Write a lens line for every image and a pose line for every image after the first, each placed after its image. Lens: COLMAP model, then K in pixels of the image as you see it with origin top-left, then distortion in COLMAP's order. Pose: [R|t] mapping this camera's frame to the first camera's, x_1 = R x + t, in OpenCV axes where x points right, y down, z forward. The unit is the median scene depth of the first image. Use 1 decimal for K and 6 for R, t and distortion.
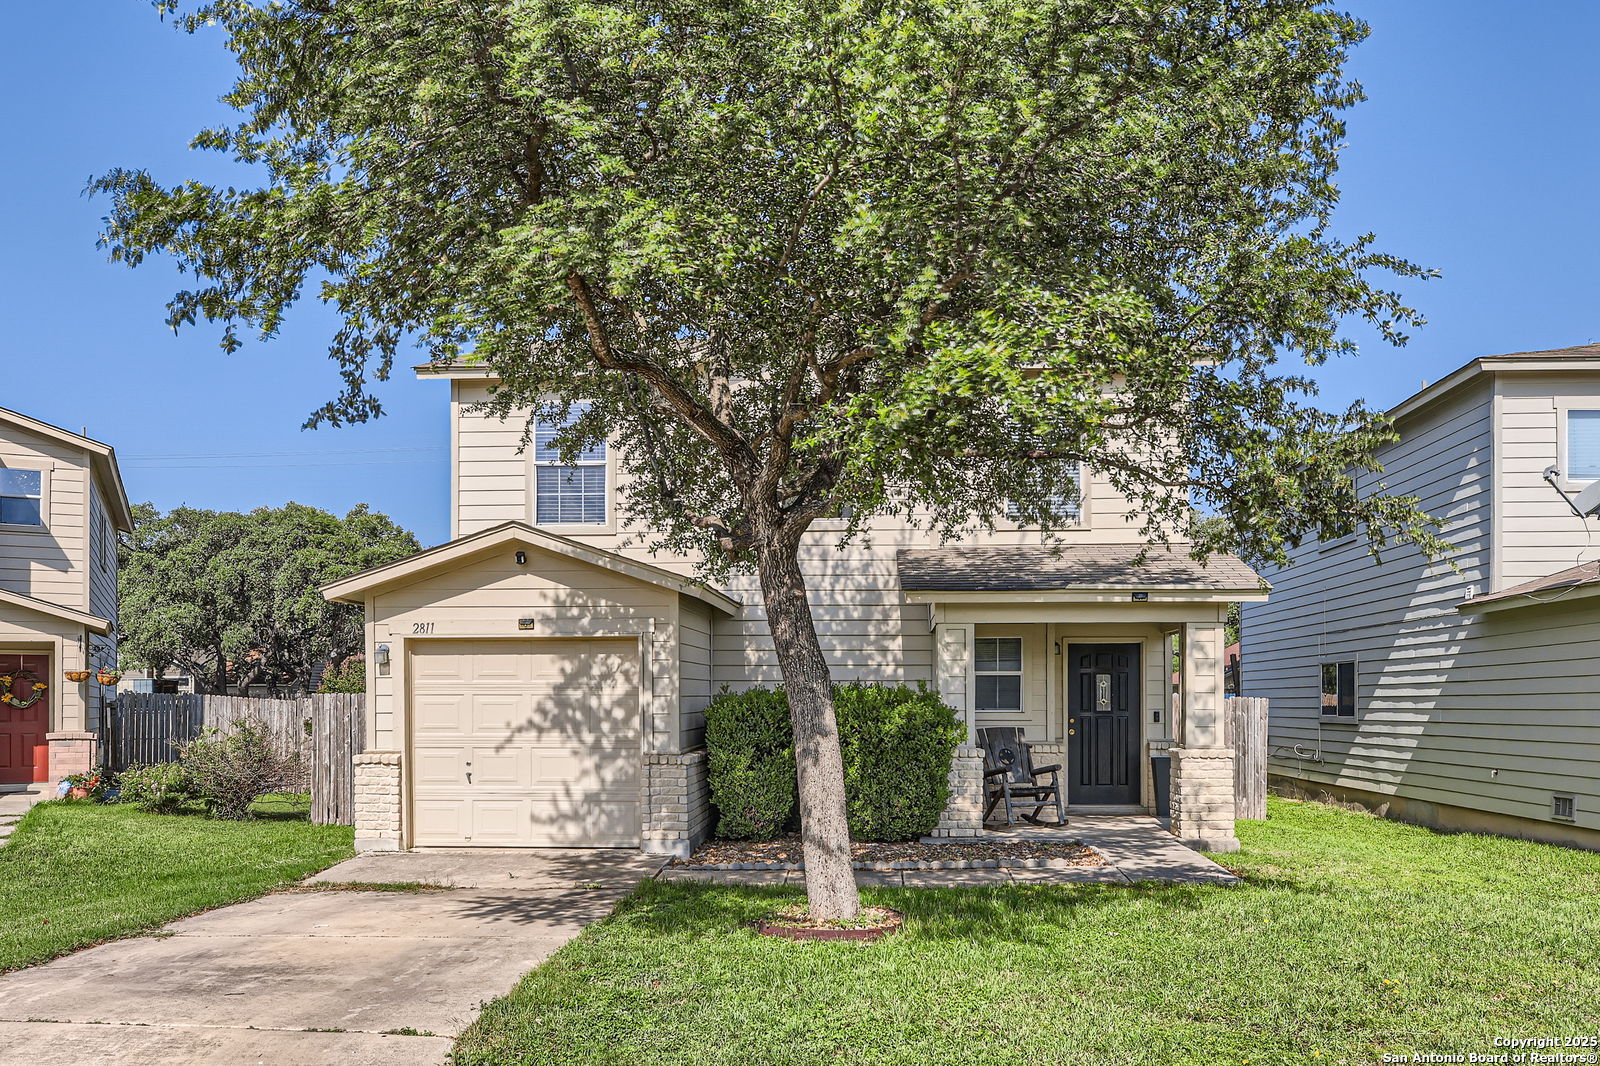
lens RADIAL K [[1342.4, 0, 773.7], [0, 1342.4, 682.6], [0, 0, 1]] dist [0.048915, -0.016468]
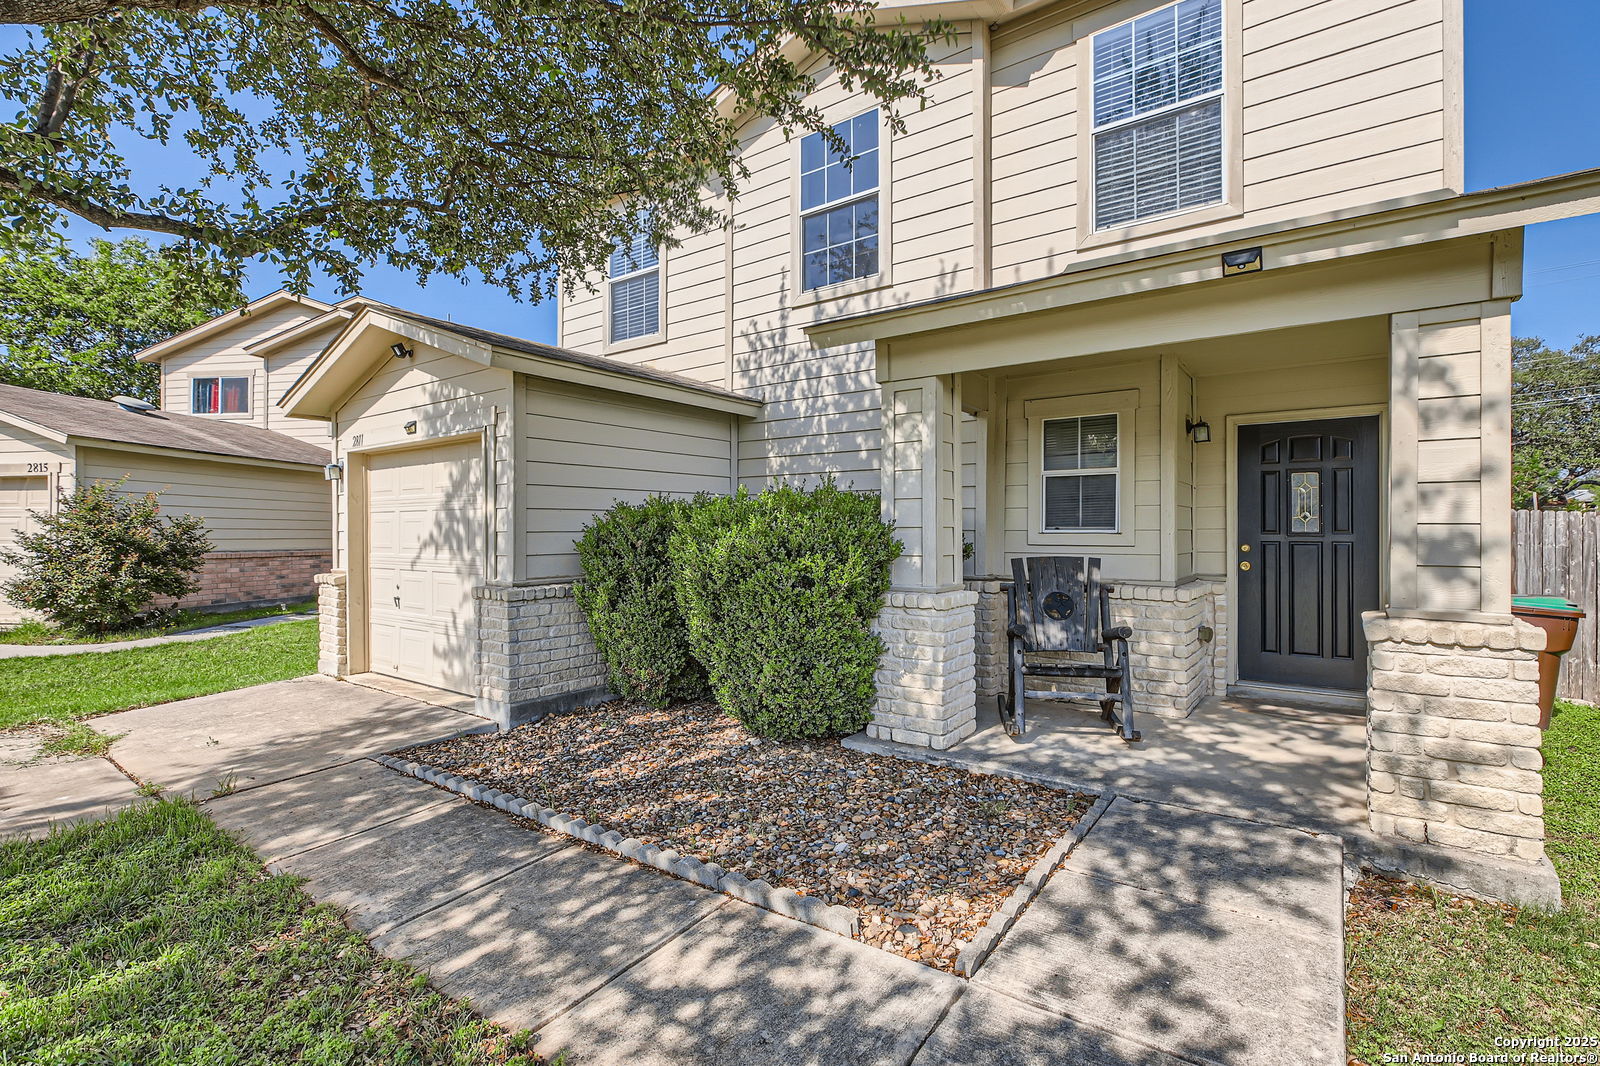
lens RADIAL K [[729.9, 0, 807.8], [0, 729.9, 521.5], [0, 0, 1]] dist [-0.005799, 0.000342]
pose [[0.844574, -0.000259, -0.535438, 0.280542], [0.000667, 1.000000, 0.000568, 0.019320], [0.535438, -0.000837, 0.844574, 0.730832]]
